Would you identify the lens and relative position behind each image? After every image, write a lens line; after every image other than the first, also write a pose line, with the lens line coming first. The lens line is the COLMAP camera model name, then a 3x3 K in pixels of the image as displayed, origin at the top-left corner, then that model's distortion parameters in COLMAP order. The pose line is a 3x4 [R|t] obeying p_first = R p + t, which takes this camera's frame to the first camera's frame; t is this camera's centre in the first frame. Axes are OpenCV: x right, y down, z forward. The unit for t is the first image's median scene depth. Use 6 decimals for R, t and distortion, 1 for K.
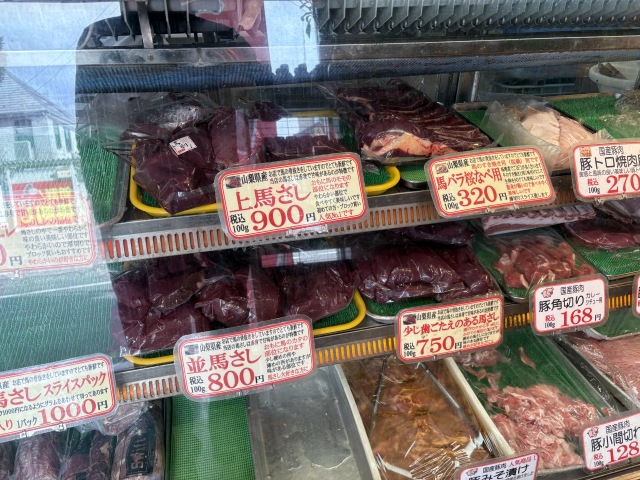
lens RADIAL K [[482.2, 0, 318.1], [0, 482.2, 239.1], [0, 0, 1]] dist [0.034387, -0.035759]
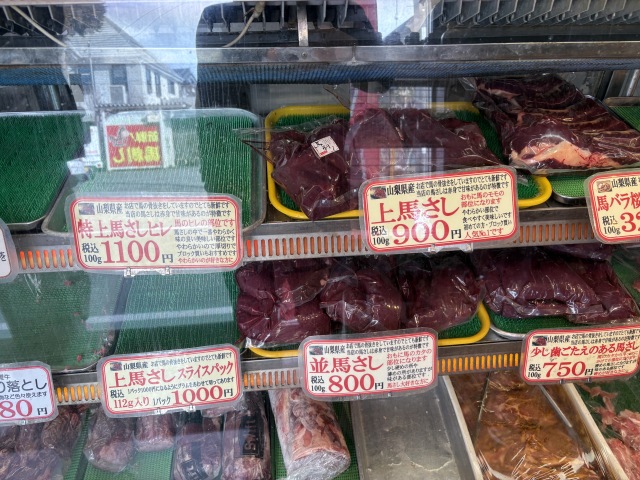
lens RADIAL K [[482.2, 0, 318.2], [0, 482.2, 237.6], [0, 0, 1]] dist [0.034387, -0.035759]
pose [[0.986946, 0.089050, -0.134196, -0.135559], [-0.076362, 0.992360, 0.096907, -0.096904], [0.141800, -0.085395, 0.986205, 0.029407]]
